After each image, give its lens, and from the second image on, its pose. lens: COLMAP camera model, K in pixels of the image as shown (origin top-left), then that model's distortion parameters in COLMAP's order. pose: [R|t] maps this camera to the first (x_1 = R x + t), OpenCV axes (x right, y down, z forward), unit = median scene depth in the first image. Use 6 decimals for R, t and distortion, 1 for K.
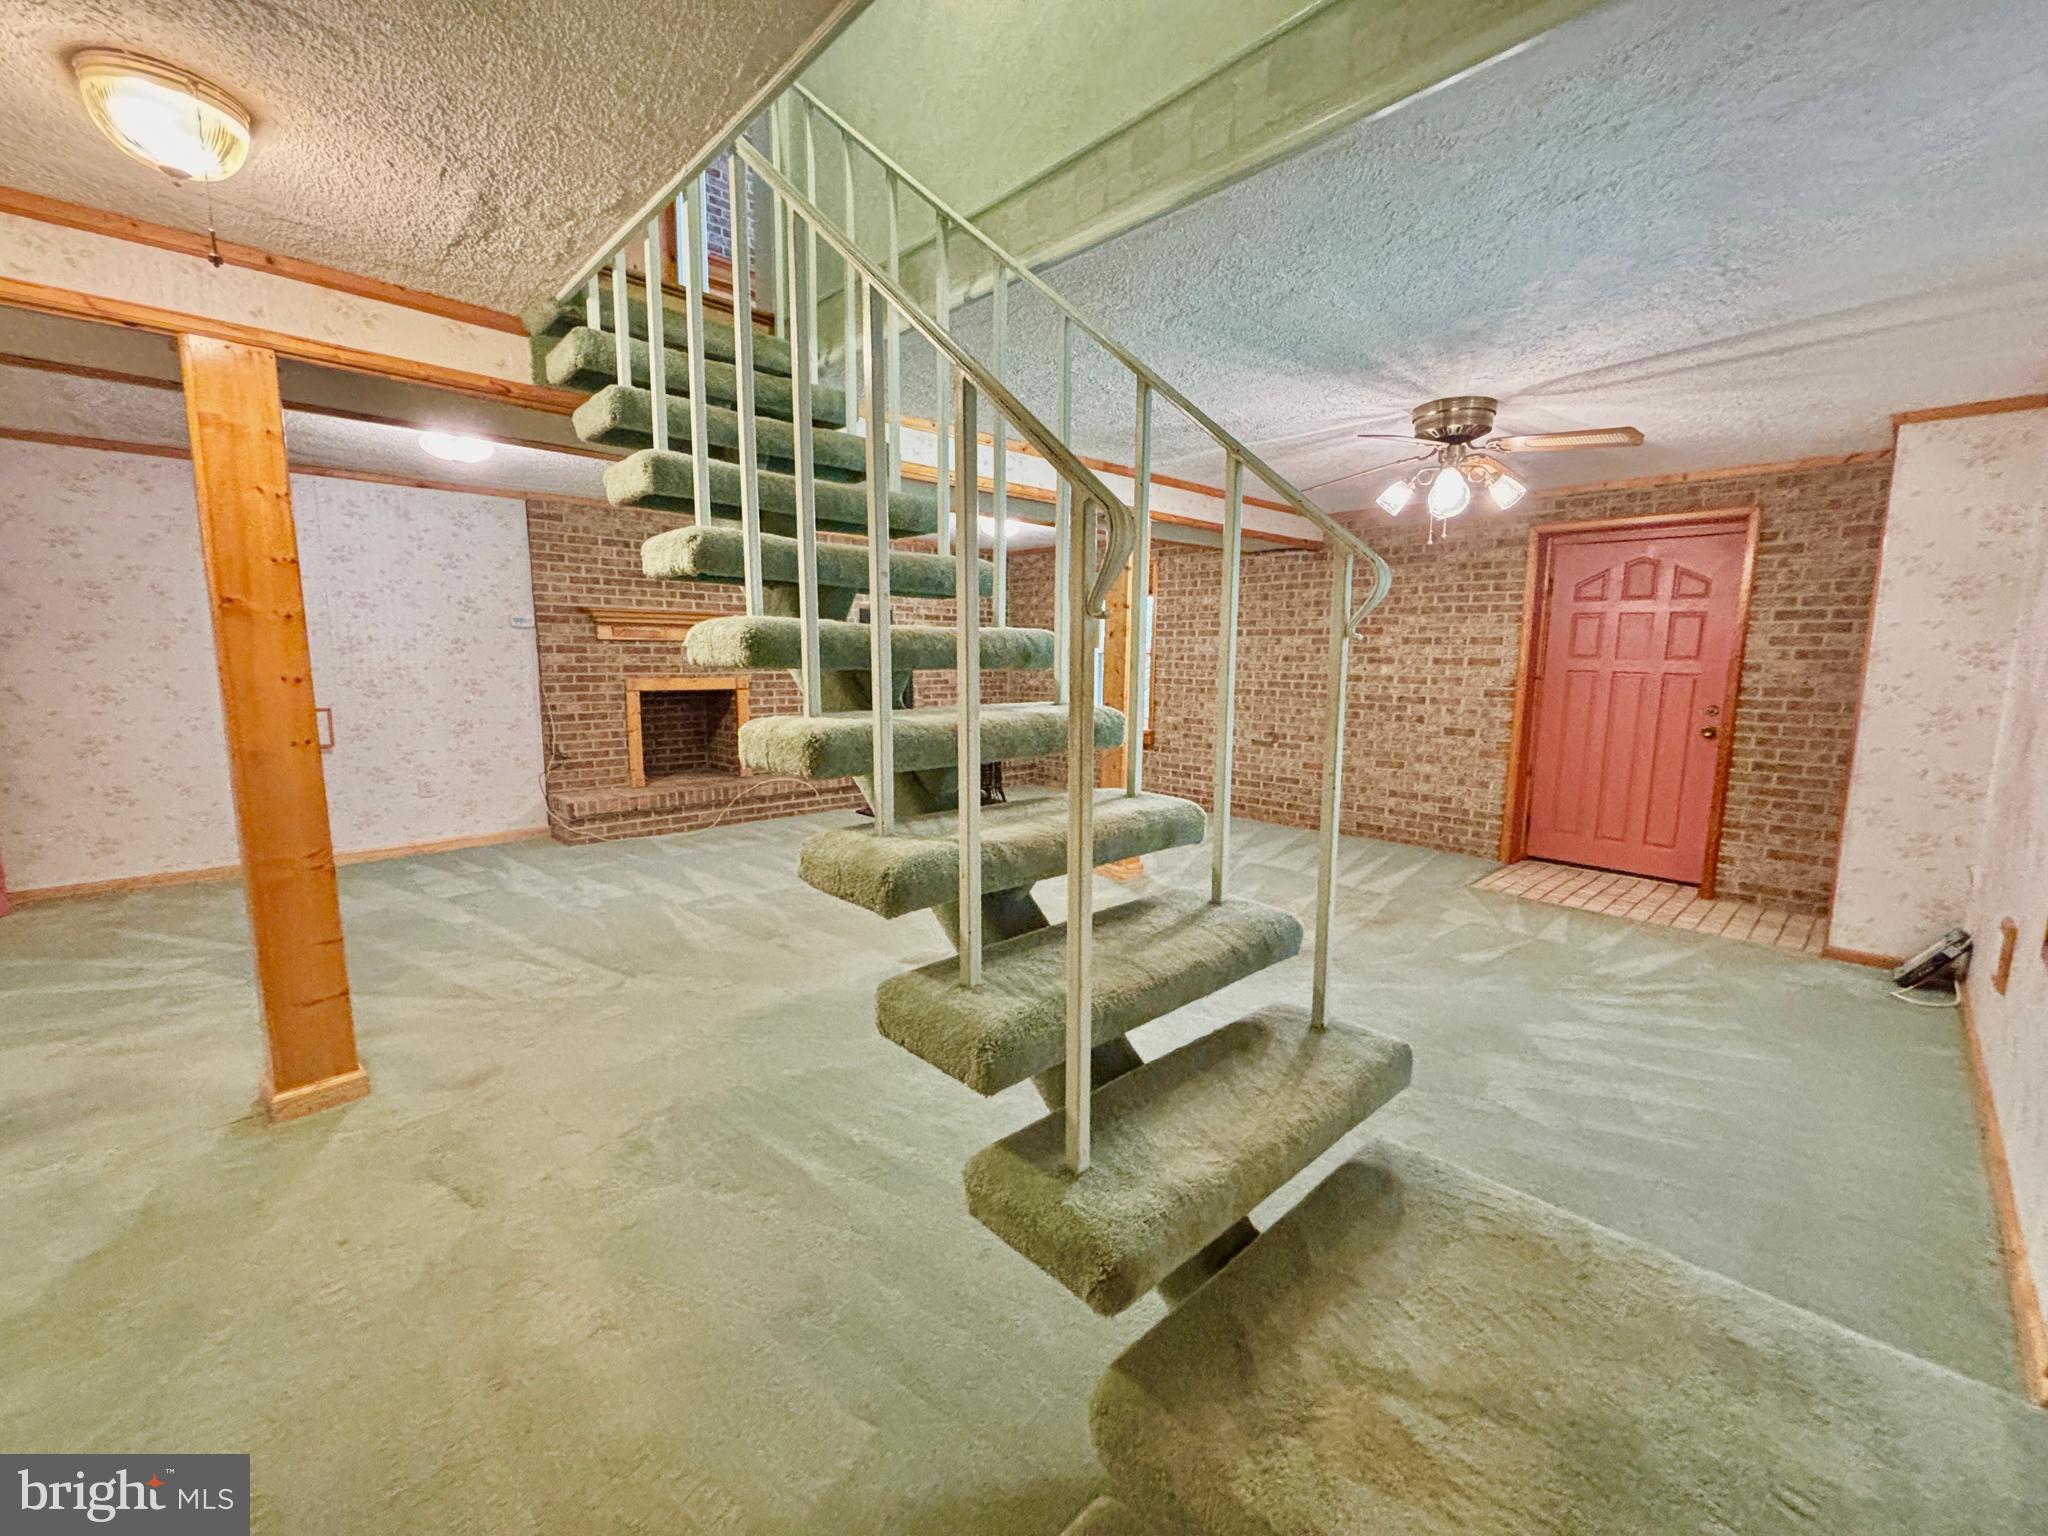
lens RADIAL K [[825.1, 0, 1024.5], [0, 825.1, 765.1], [0, 0, 1]] dist [-0.002179, 0.000641]
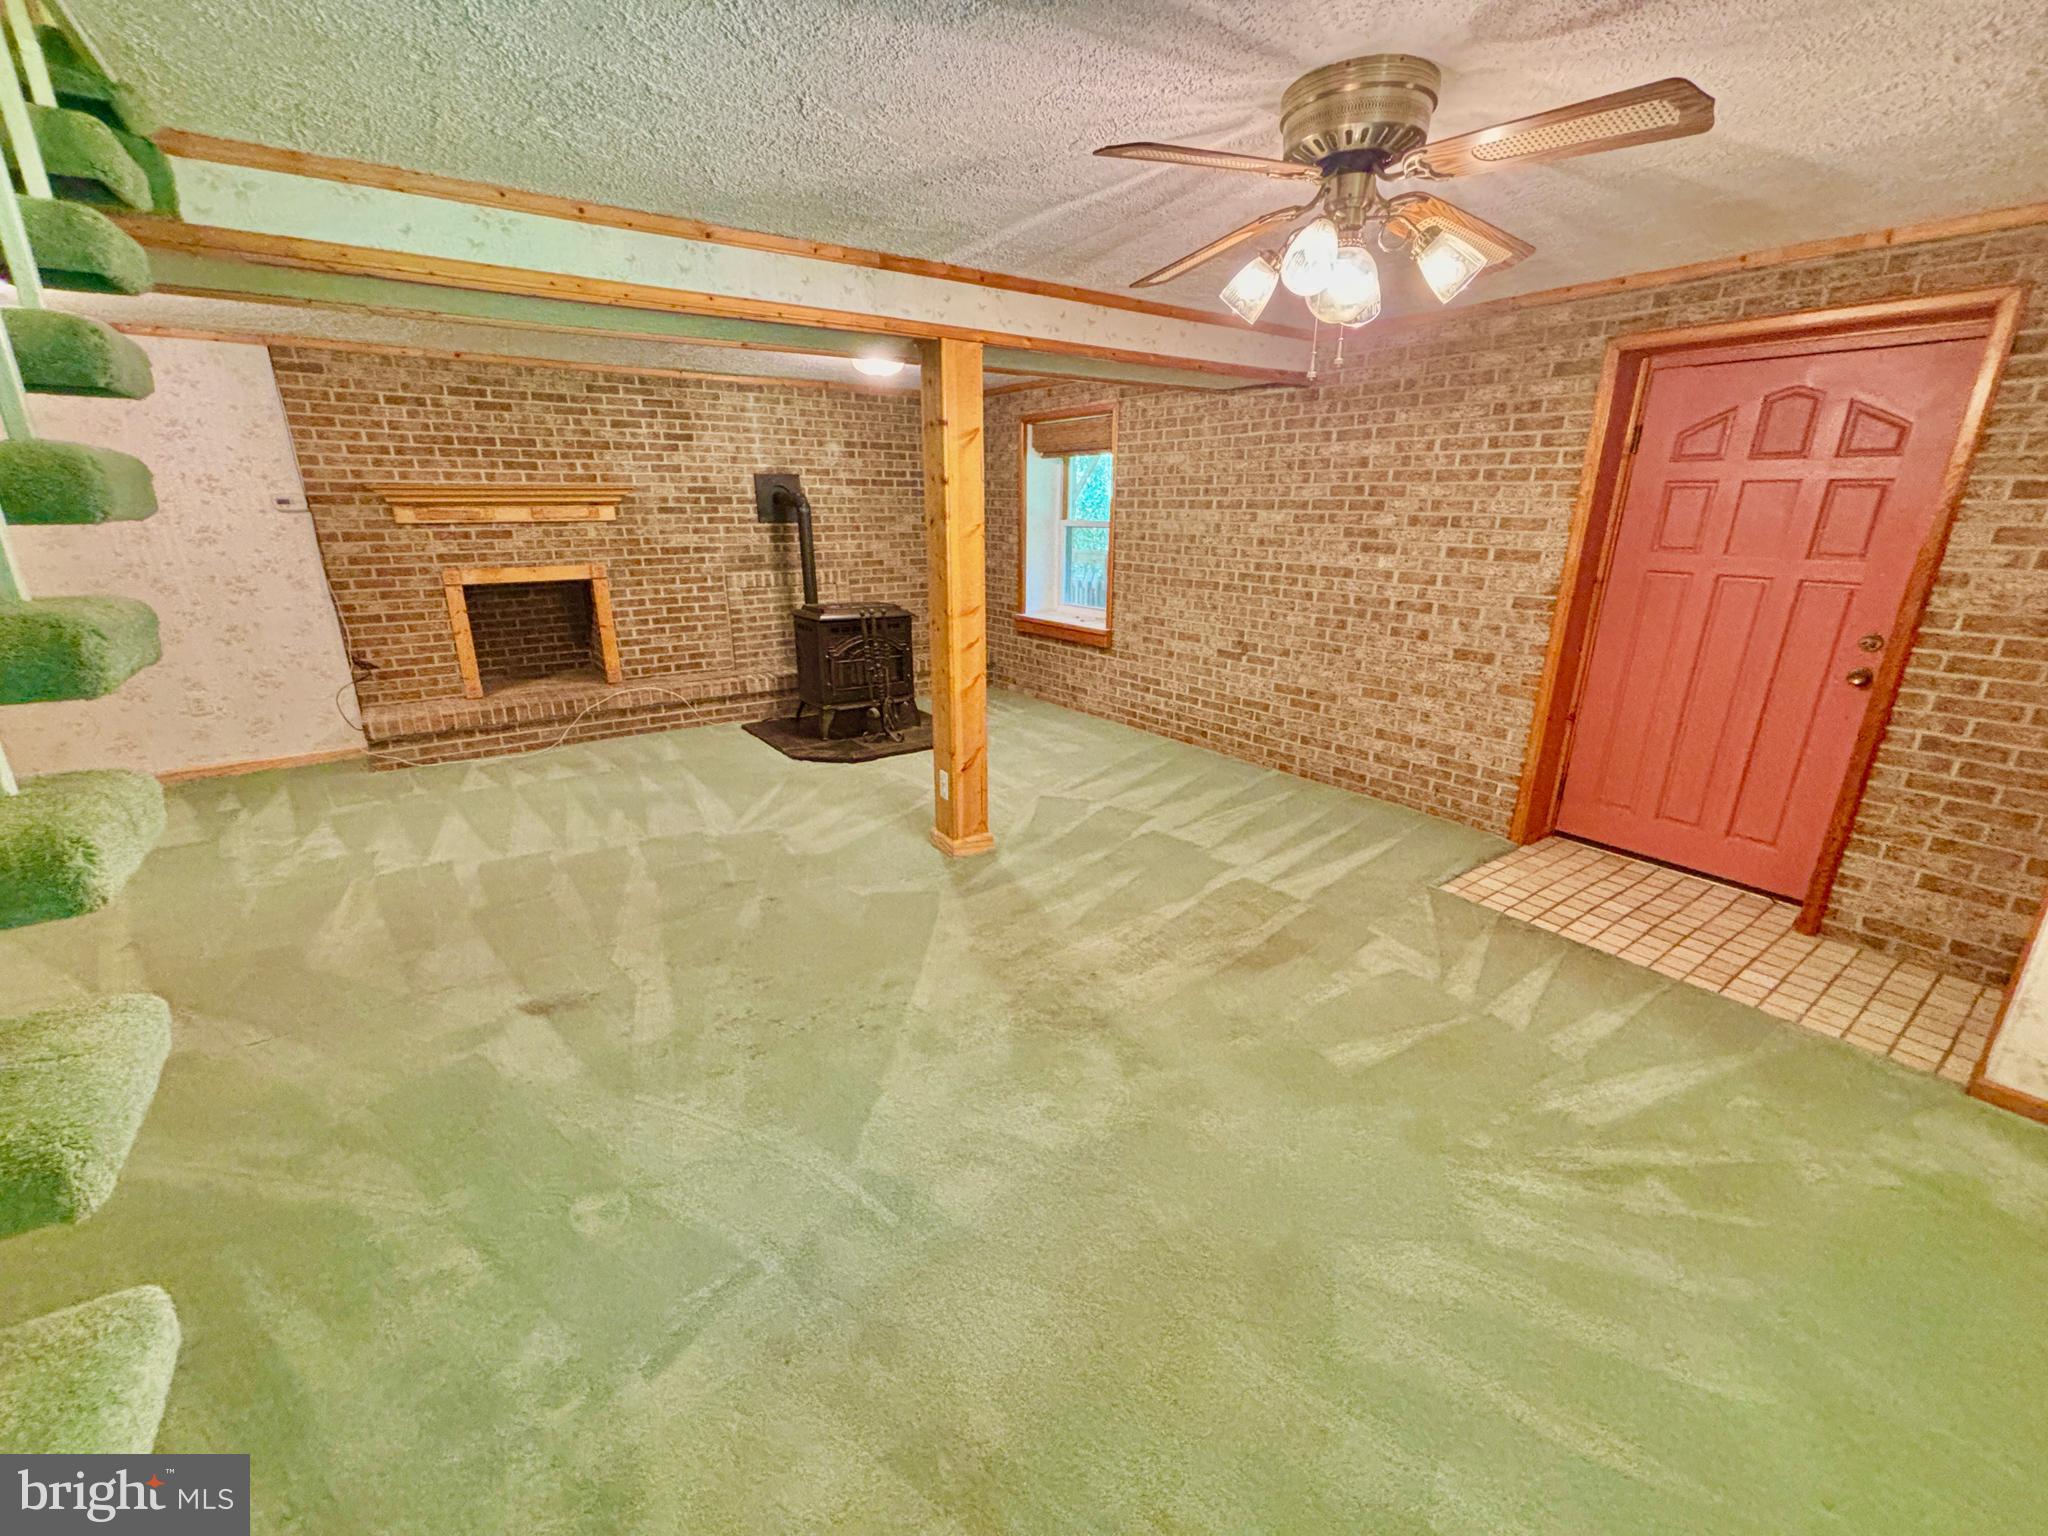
lens RADIAL K [[825.1, 0, 1024.5], [0, 825.1, 765.1], [0, 0, 1]] dist [-0.002179, 0.000641]
pose [[0.990603, 0.034055, -0.132464, 0.240414], [-0.010750, 0.984896, 0.172812, -0.065400], [0.136348, -0.169764, 0.976007, 0.242458]]
